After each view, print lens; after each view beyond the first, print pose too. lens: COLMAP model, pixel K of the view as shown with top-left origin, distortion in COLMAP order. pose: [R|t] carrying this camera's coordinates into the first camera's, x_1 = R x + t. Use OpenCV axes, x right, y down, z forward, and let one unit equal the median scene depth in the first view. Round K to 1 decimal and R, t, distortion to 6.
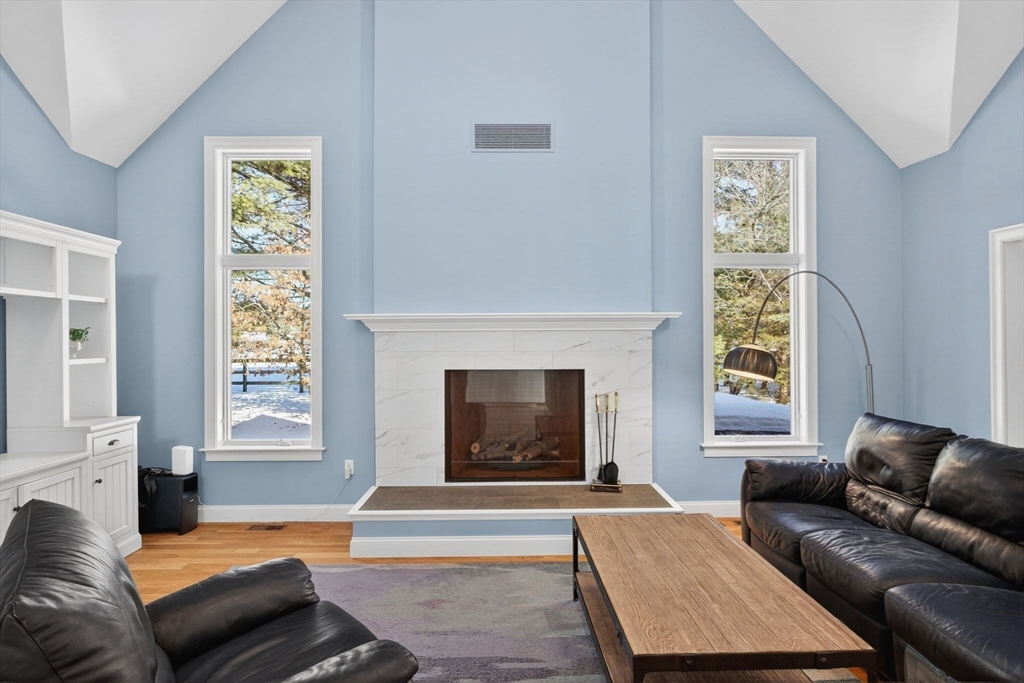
lens RADIAL K [[537.0, 0, 511.5], [0, 537.0, 337.2], [0, 0, 1]] dist [-0.010849, 0.005234]
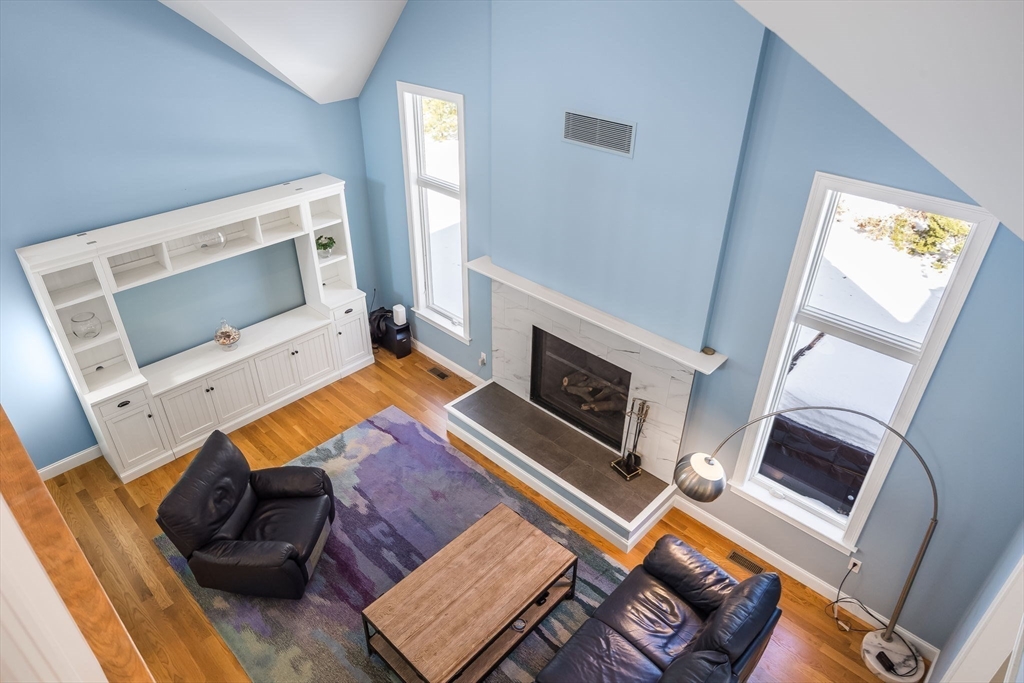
lens RADIAL K [[623.7, 0, 514.8], [0, 623.7, 337.9], [0, 0, 1]] dist [-0.003526, 0.002227]
pose [[0.714949, 0.381400, -0.585989, 0.666973], [-0.014426, 0.845980, 0.533019, -0.650382], [0.699028, -0.372628, 0.610334, 0.122630]]
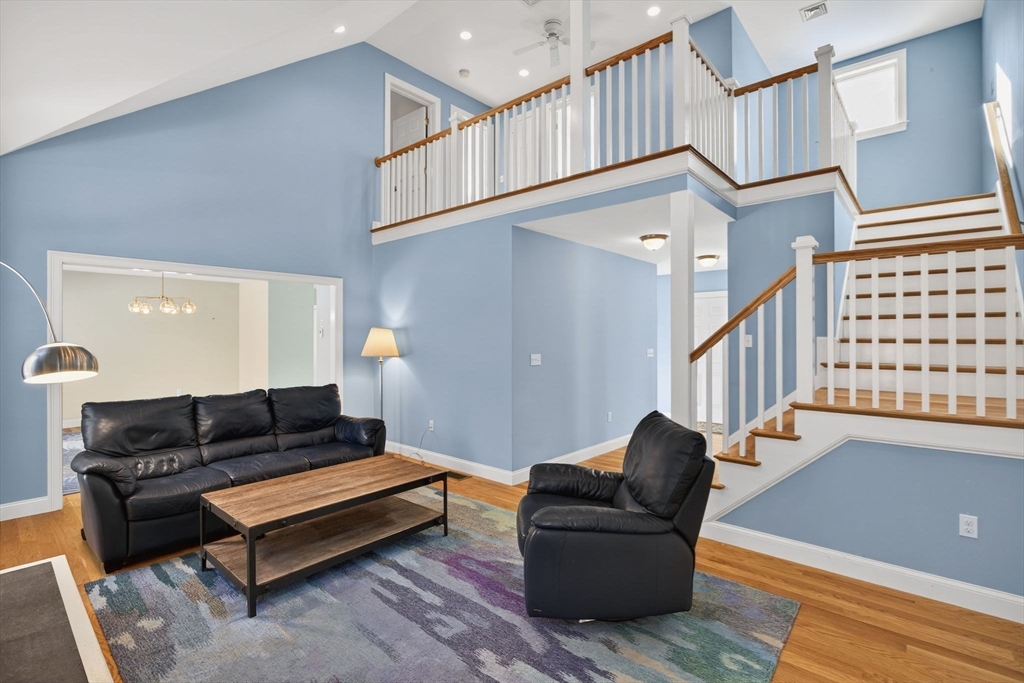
lens RADIAL K [[479.3, 0, 511.7], [0, 479.3, 333.0], [0, 0, 1]] dist [-0.010306, 0.002459]
pose [[-0.738926, 0.010659, 0.673702, -0.545994], [0.000391, 0.999881, -0.015391, 0.007704], [-0.673786, -0.011110, -0.738843, 0.920938]]
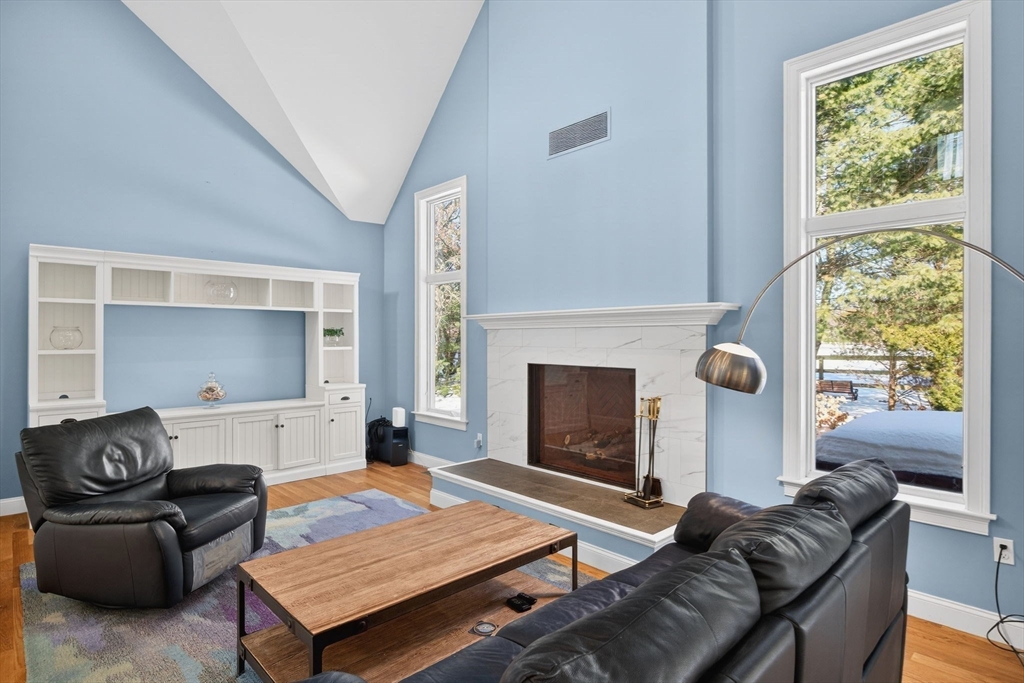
lens RADIAL K [[537.0, 0, 513.4], [0, 537.0, 337.9], [0, 0, 1]] dist [-0.010849, 0.005234]
pose [[0.675969, 0.005674, -0.736908, 0.674488], [0.001370, 0.999959, 0.008956, -0.001444], [0.736929, -0.007064, 0.675933, 0.230918]]
